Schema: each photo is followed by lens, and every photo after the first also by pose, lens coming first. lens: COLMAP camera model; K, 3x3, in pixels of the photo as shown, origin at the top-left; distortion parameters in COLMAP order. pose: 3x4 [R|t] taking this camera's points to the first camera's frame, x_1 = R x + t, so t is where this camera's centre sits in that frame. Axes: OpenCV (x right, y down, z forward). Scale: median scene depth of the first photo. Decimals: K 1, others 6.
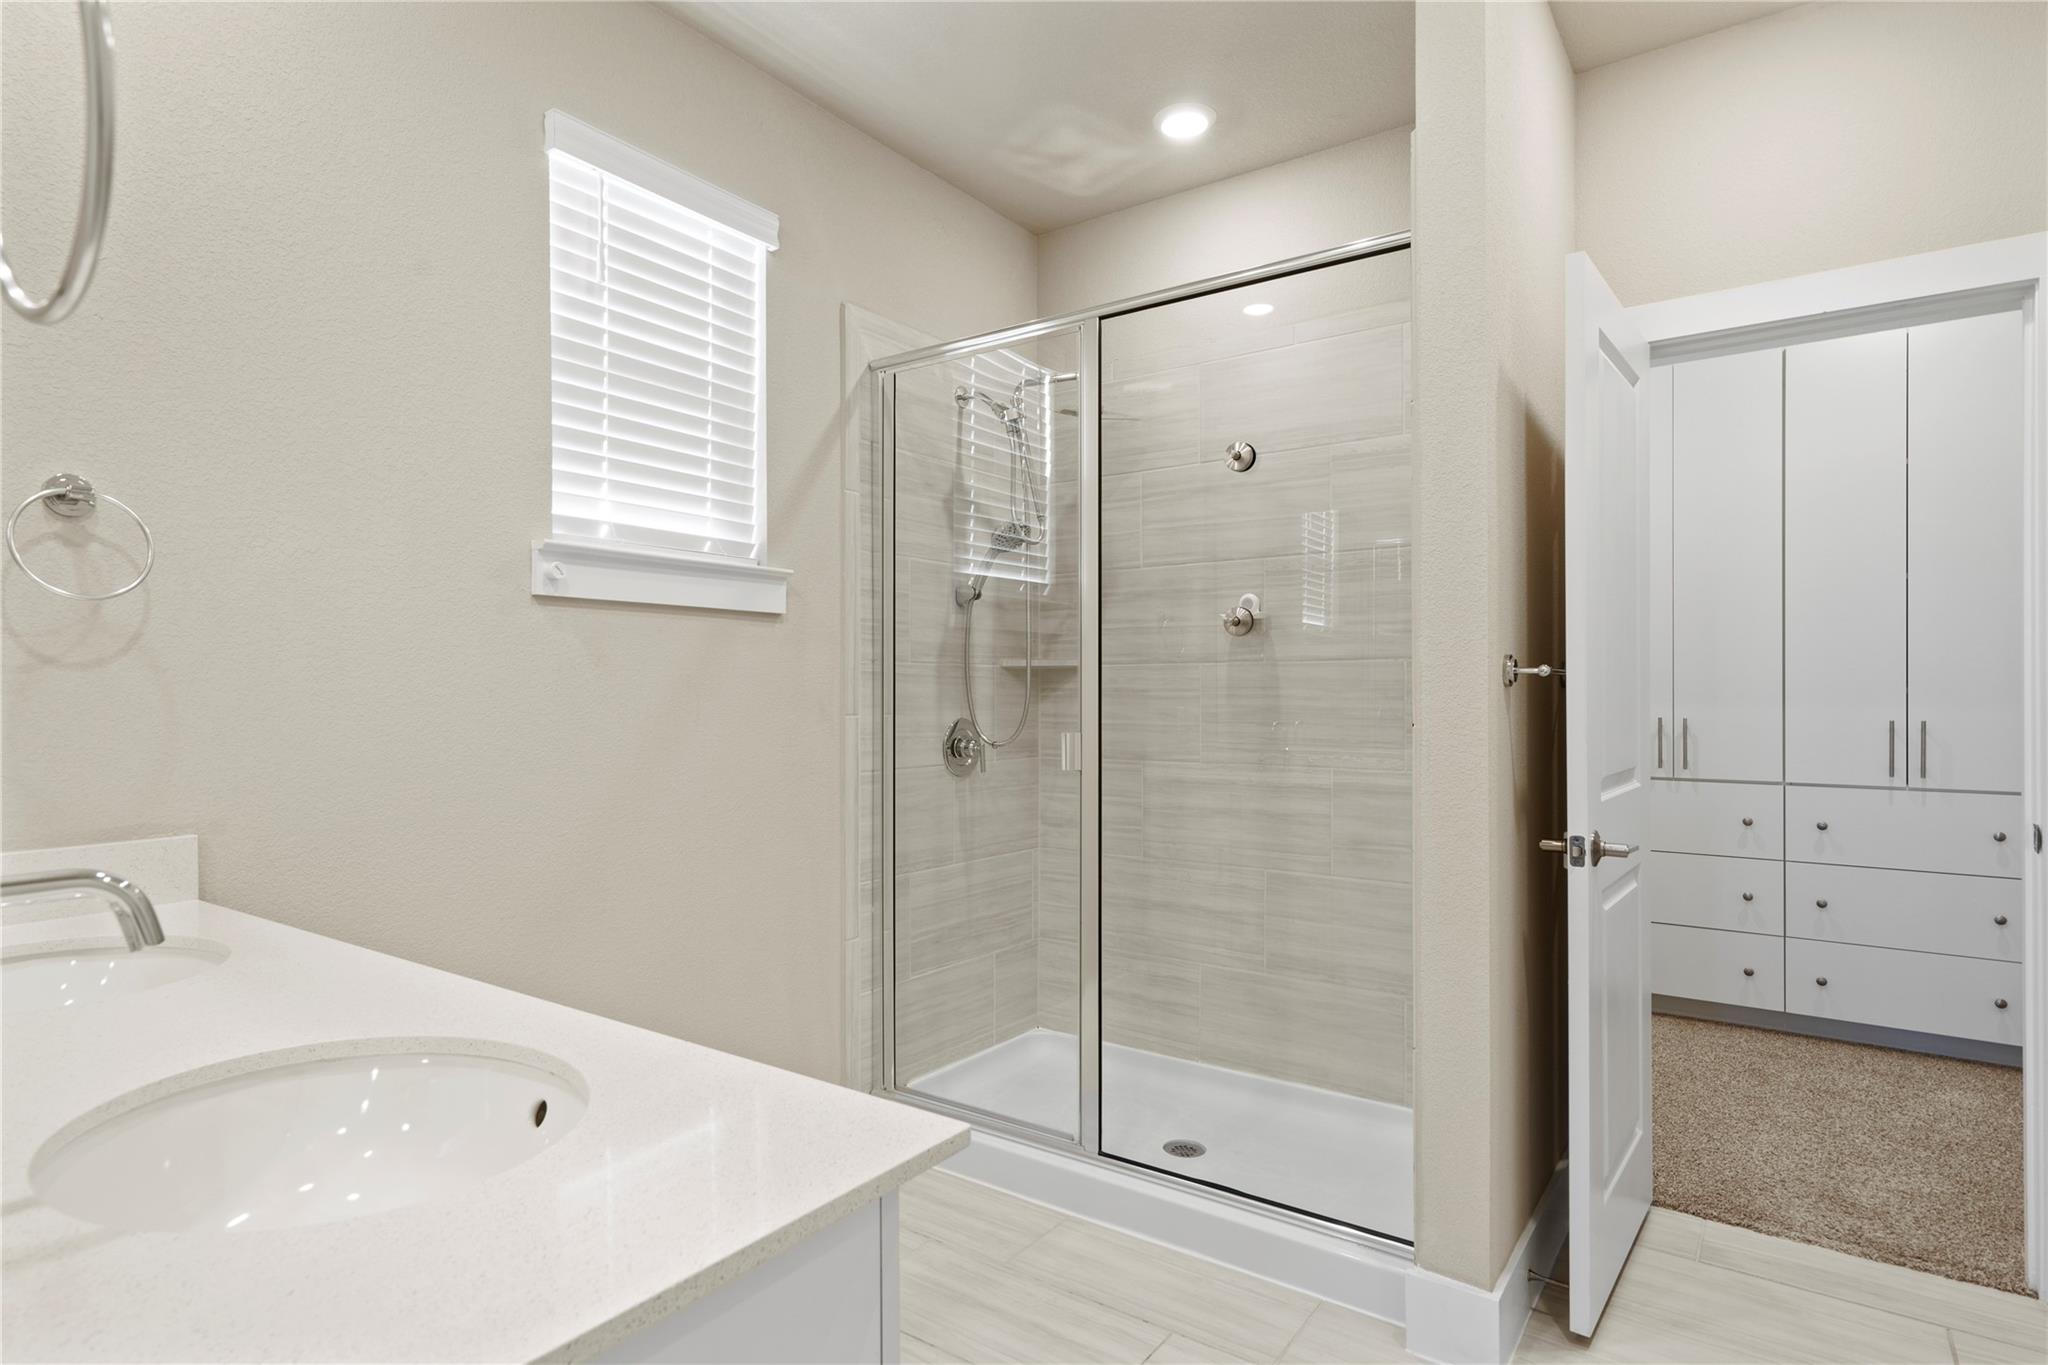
lens RADIAL K [[1073.1, 0, 1014.9], [0, 1073.1, 691.0], [0, 0, 1]] dist [0.005490, -0.001158]
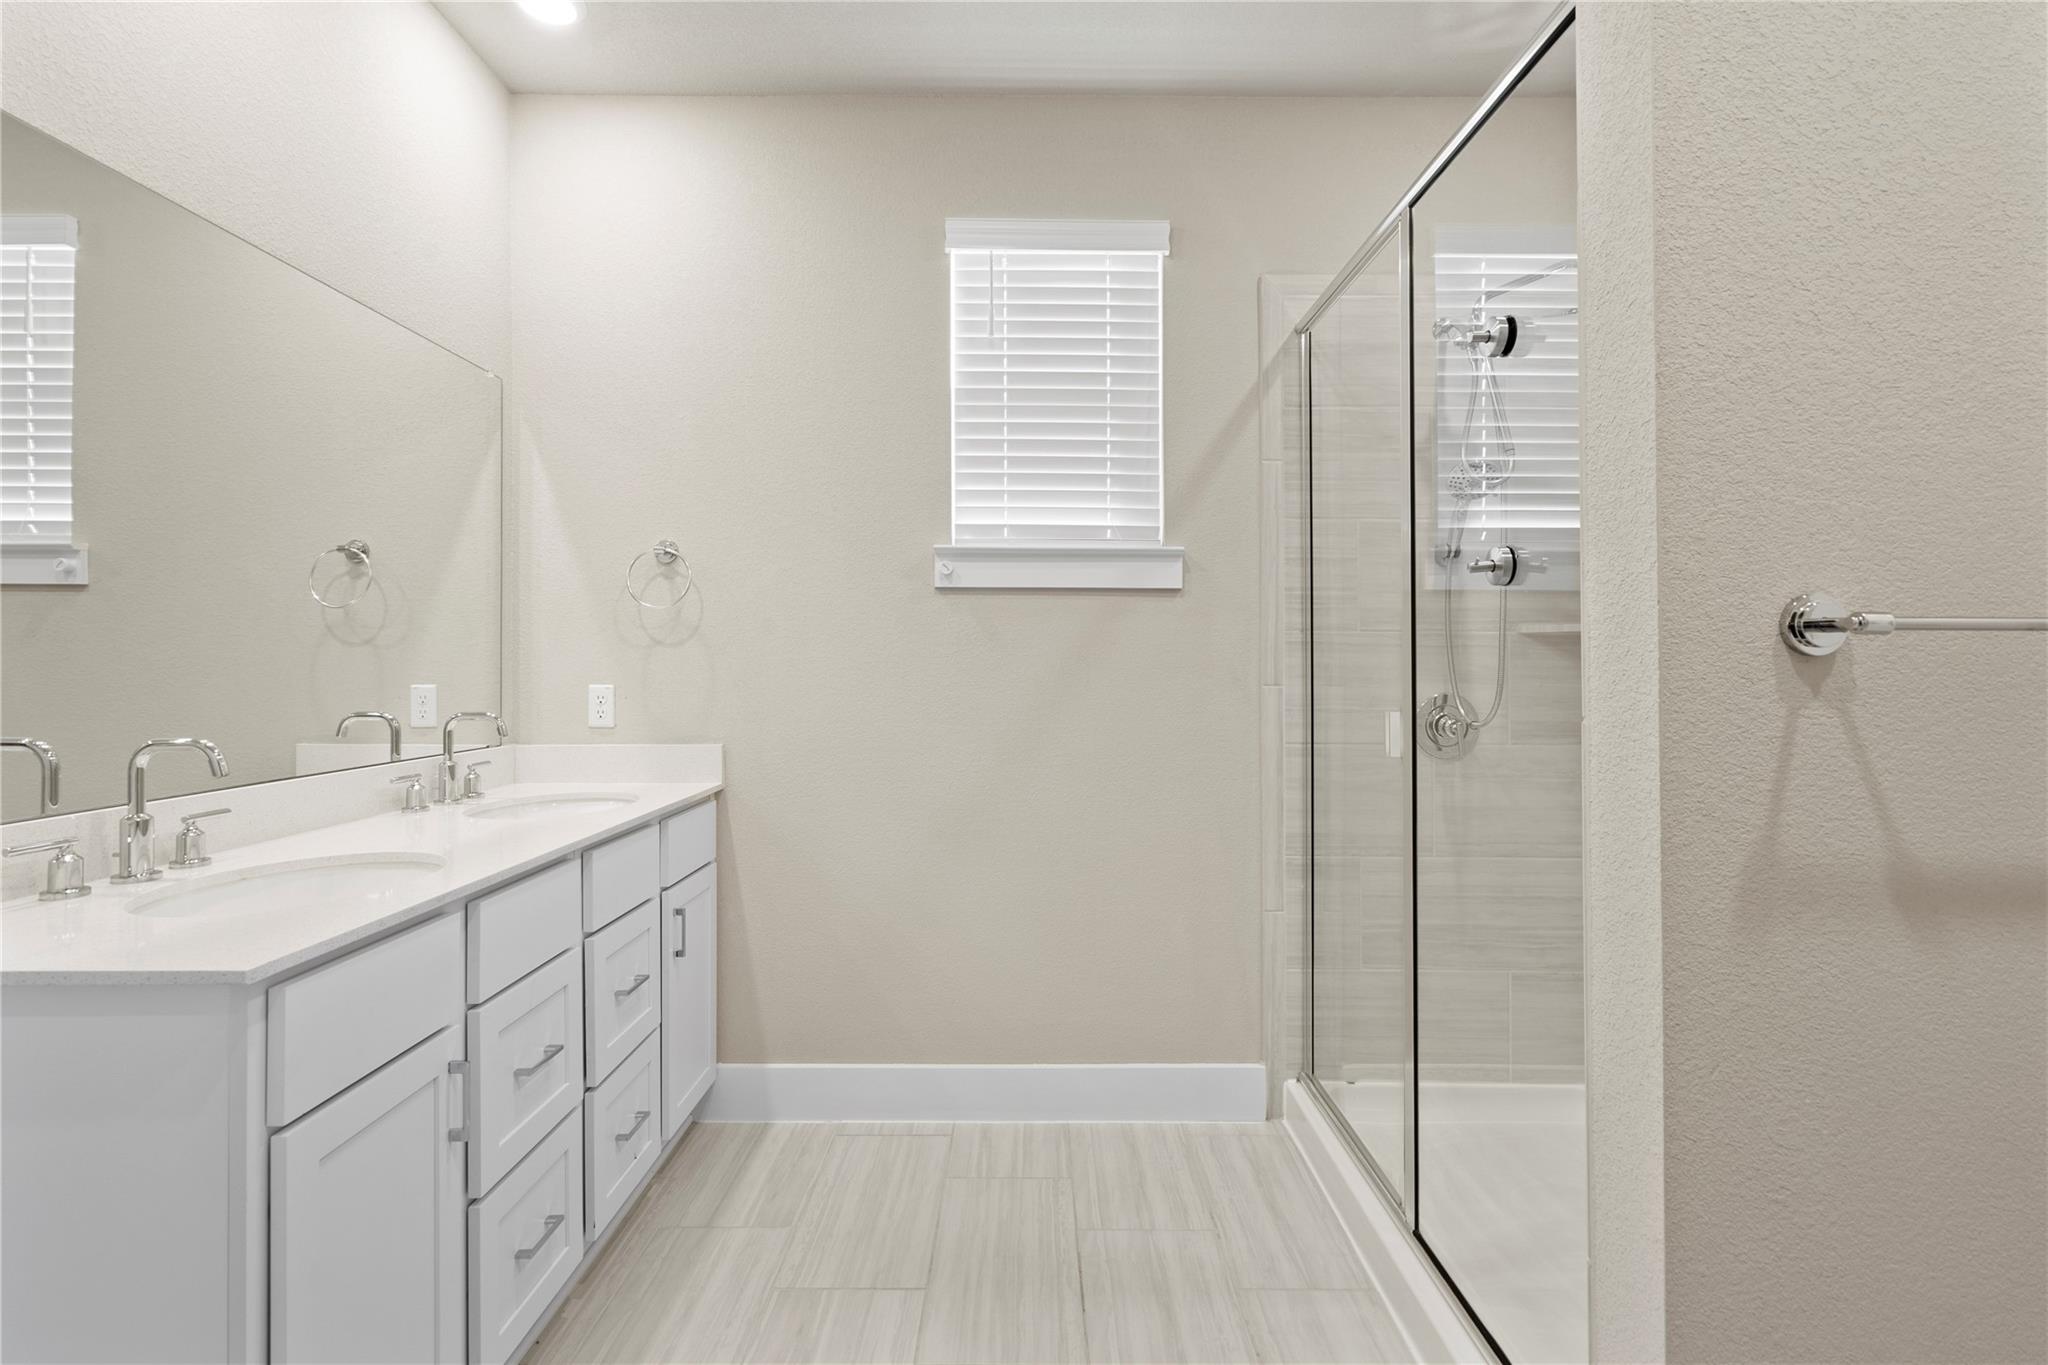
lens RADIAL K [[941.5, 0, 1008.9], [0, 941.5, 654.4], [0, 0, 1]] dist [-0.000308, 0.000312]
pose [[0.594757, -0.003962, -0.803896, 0.475471], [-0.003832, 0.999963, -0.007763, 0.001506], [0.803896, 0.007697, 0.594719, 0.334236]]
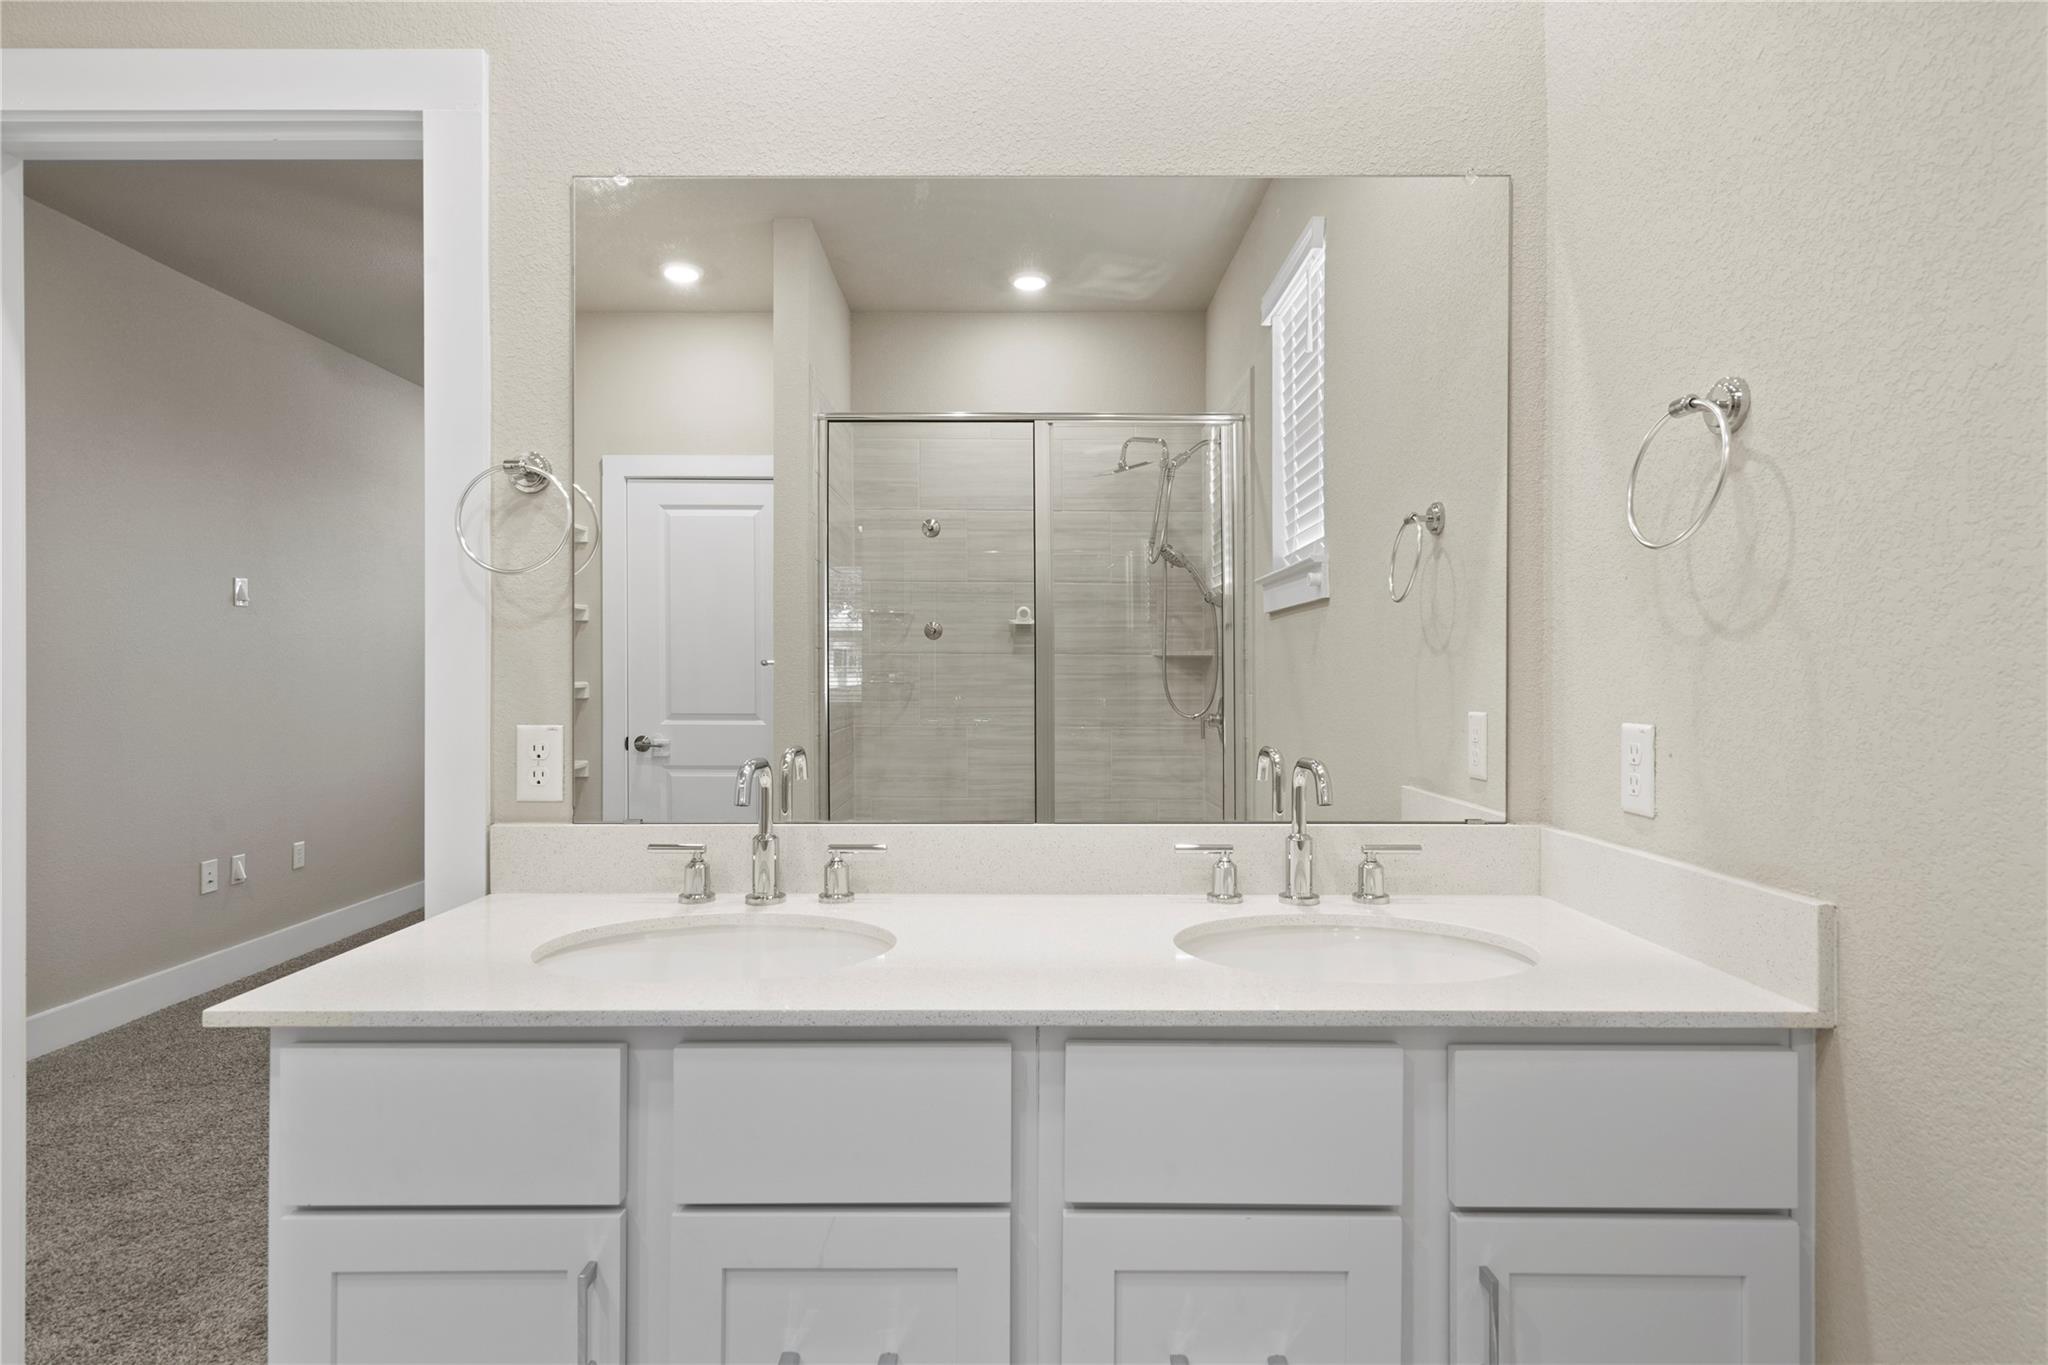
lens RADIAL K [[1073.1, 0, 1024.1], [0, 1073.1, 681.6], [0, 0, 1]] dist [0.005490, -0.001158]
pose [[-0.801112, 0.004080, -0.598501, -0.024368], [0.002767, 0.999991, 0.003112, 0.003913], [0.598508, 0.000837, -0.801116, 0.839054]]
